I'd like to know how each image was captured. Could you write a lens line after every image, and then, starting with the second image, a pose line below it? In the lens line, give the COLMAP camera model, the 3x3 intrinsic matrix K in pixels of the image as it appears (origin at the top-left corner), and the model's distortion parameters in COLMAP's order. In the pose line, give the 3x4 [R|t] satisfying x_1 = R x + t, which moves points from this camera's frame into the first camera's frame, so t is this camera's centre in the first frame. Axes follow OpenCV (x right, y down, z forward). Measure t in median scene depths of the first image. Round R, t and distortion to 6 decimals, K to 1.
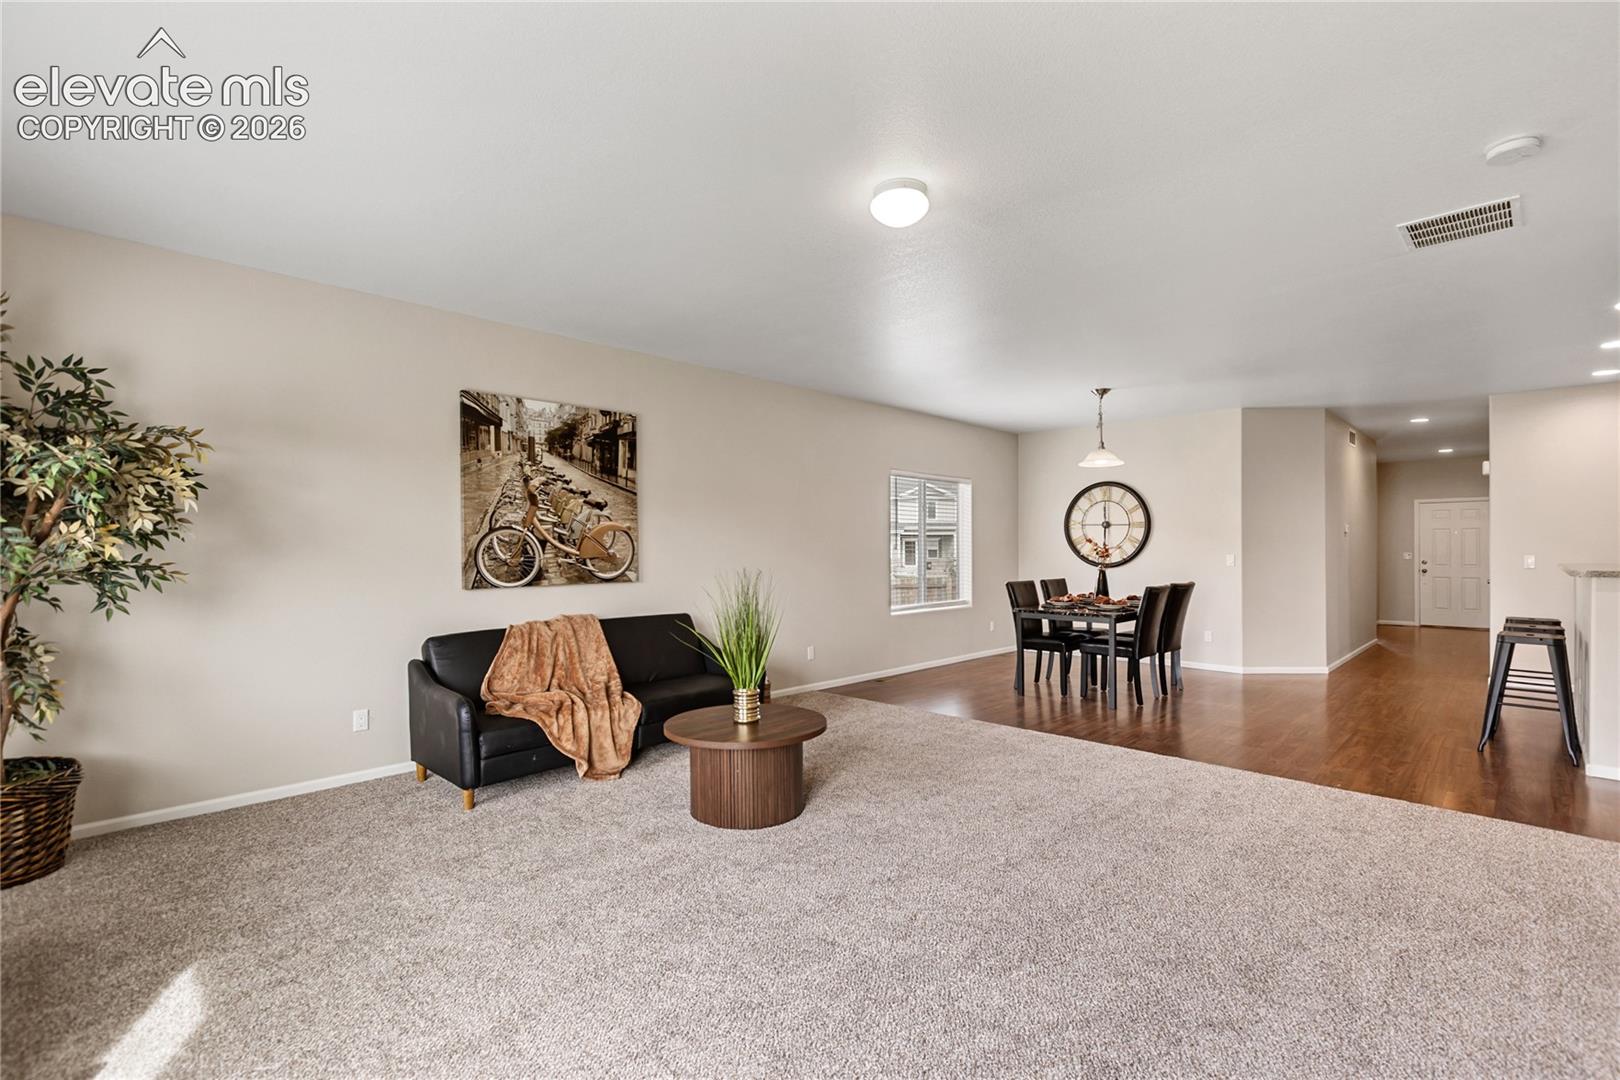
lens RADIAL K [[740.1, 0, 825.7], [0, 740.1, 543.9], [0, 0, 1]] dist [0.007922, -0.003561]
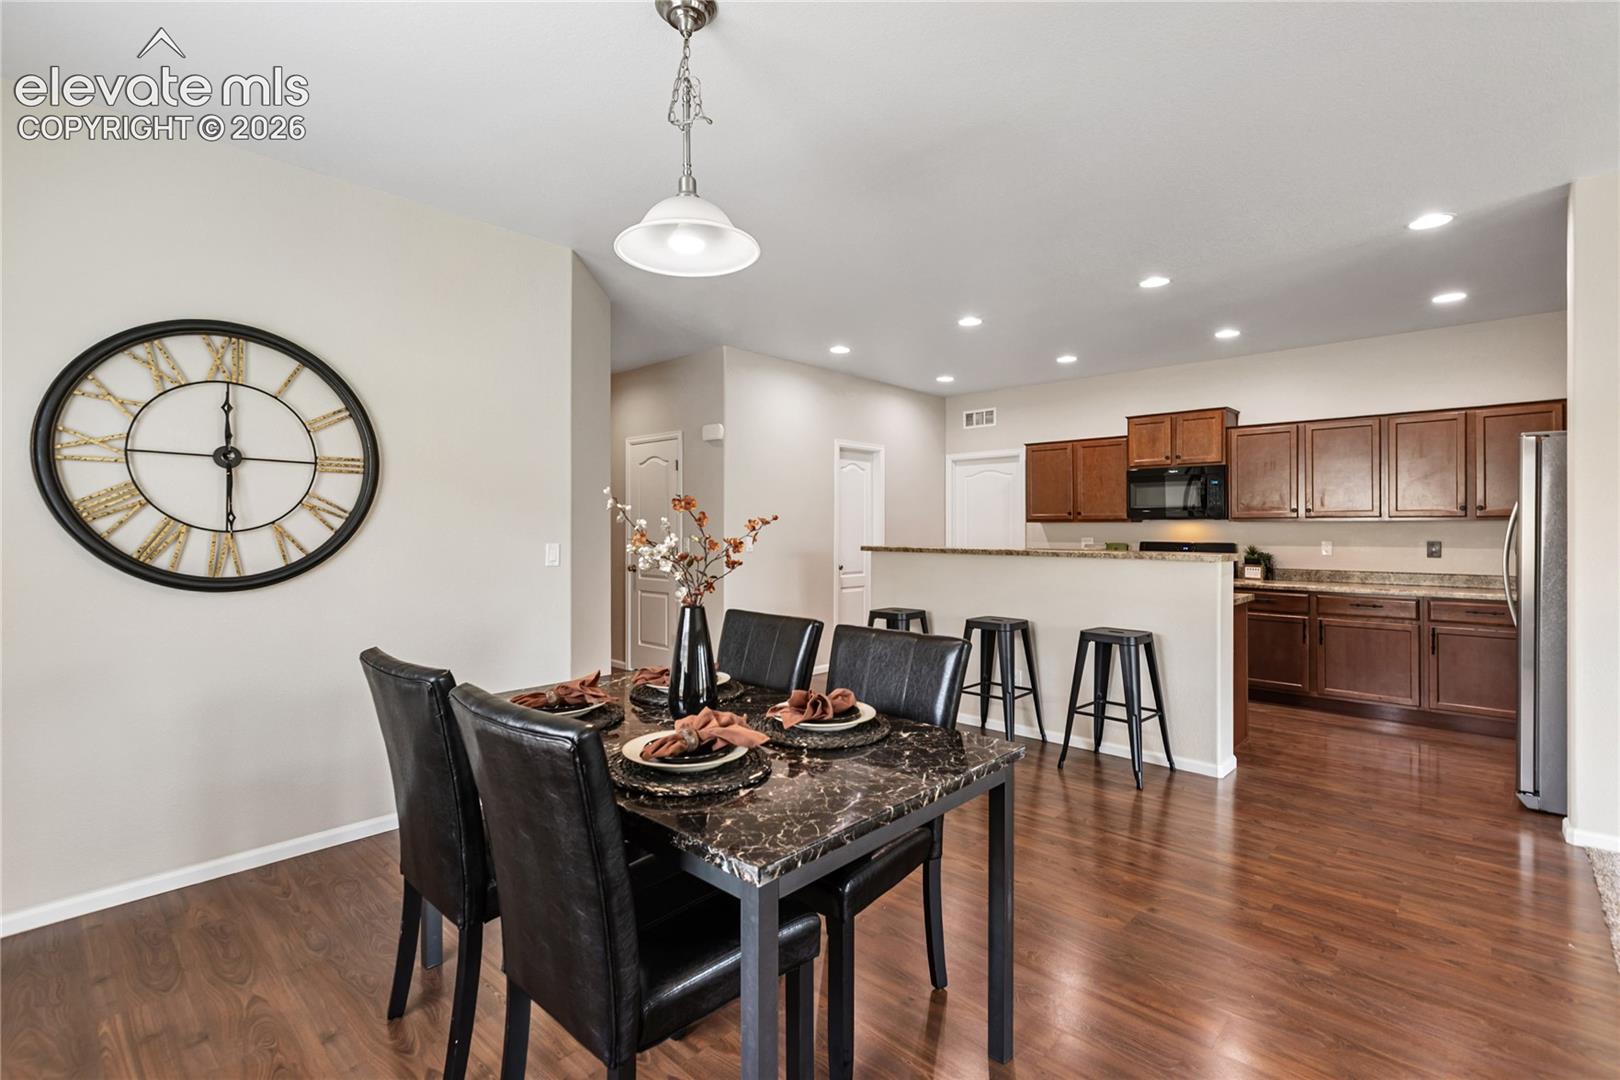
lens RADIAL K [[740.1, 0, 794.5], [0, 740.1, 529.0], [0, 0, 1]] dist [0.007922, -0.003561]
pose [[0.000299, -0.001583, 0.999999, 0.092726], [-0.005781, 0.999982, 0.001584, 0.005422], [-0.999983, -0.005781, 0.000290, 1.249244]]
